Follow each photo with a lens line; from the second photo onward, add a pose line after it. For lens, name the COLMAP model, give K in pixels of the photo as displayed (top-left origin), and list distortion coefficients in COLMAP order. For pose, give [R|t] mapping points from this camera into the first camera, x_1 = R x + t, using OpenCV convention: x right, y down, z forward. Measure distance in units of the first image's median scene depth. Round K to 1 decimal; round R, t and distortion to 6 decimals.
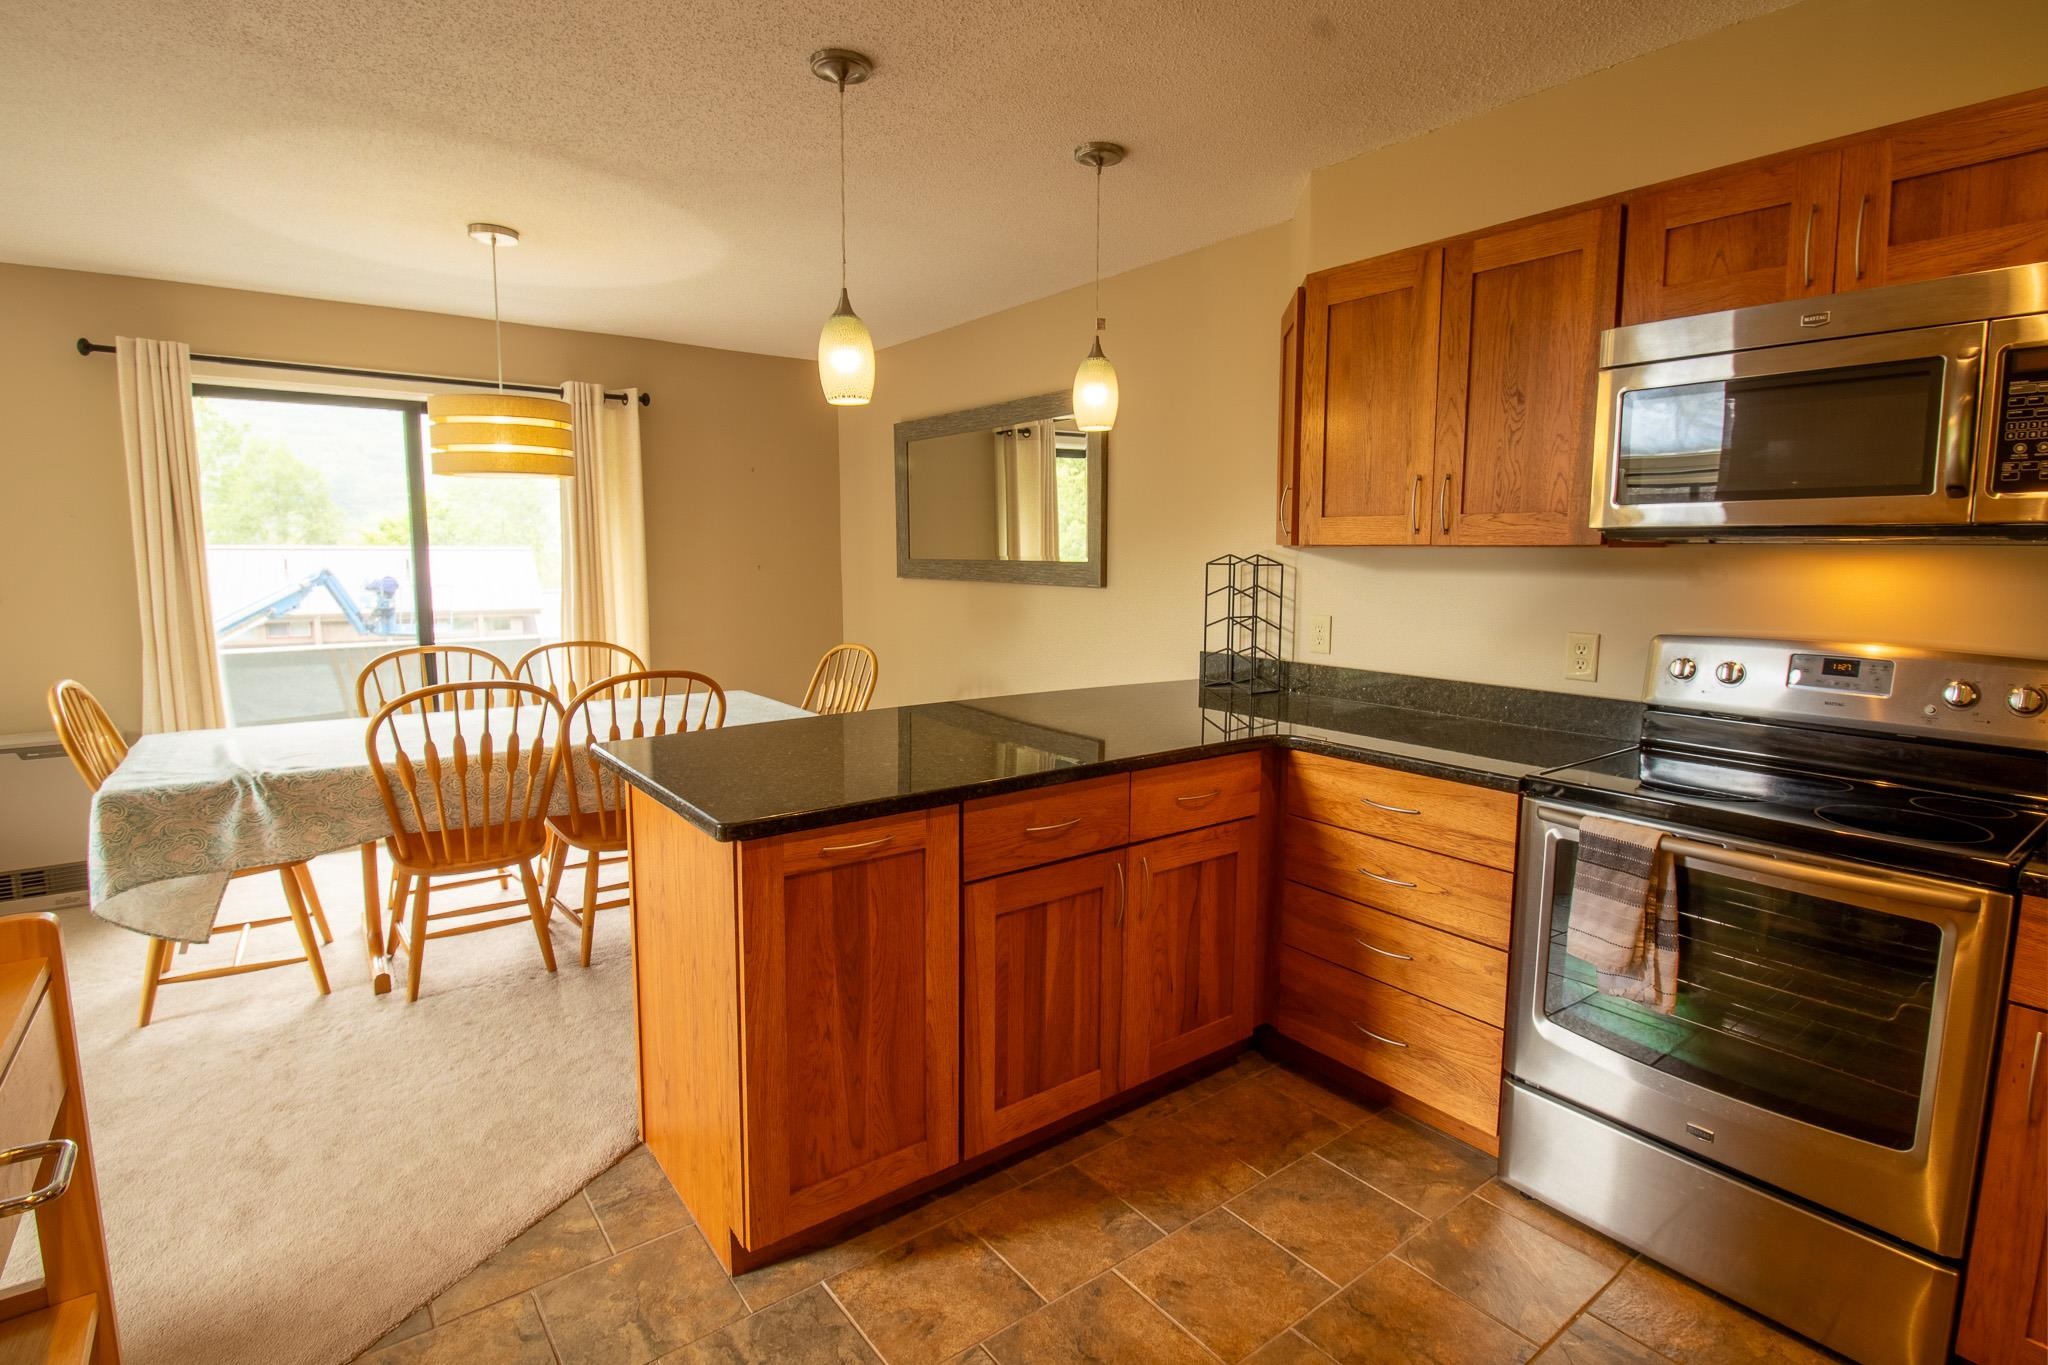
lens RADIAL K [[978.2, 0, 1027.4], [0, 978.2, 664.3], [0, 0, 1]] dist [-0.035449, -0.000282]
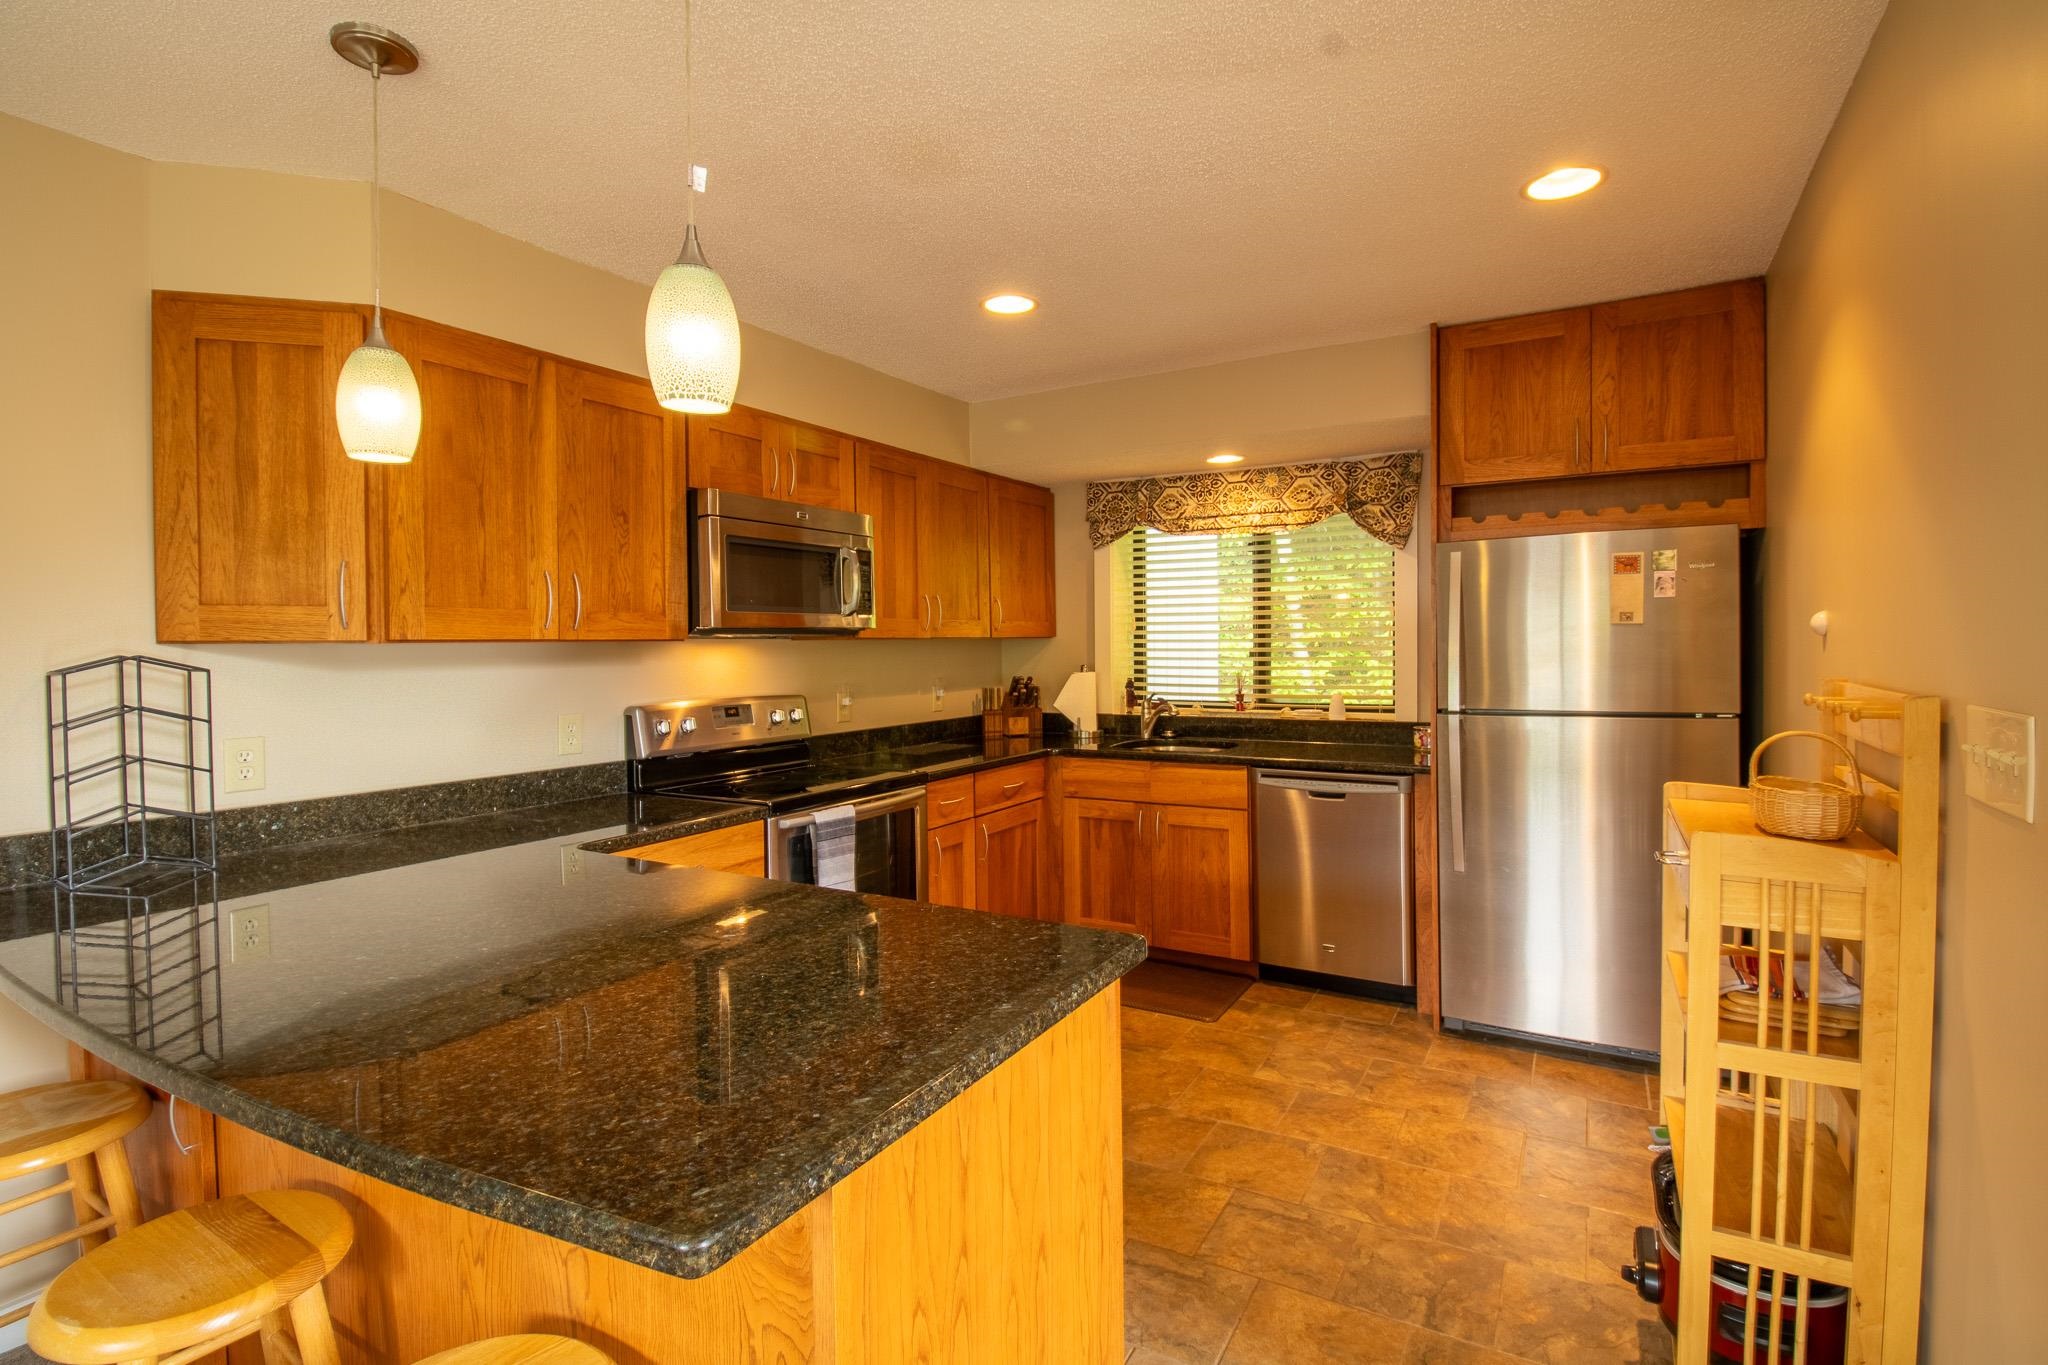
lens RADIAL K [[951.7, 0, 1024.0], [0, 951.7, 682.5], [0, 0, 1]] dist [0.001201, 0.000028]
pose [[-0.369034, -0.032909, 0.928833, -0.726039], [0.119943, 0.989330, 0.082707, -0.103564], [-0.921644, 0.141929, -0.361149, 0.928552]]
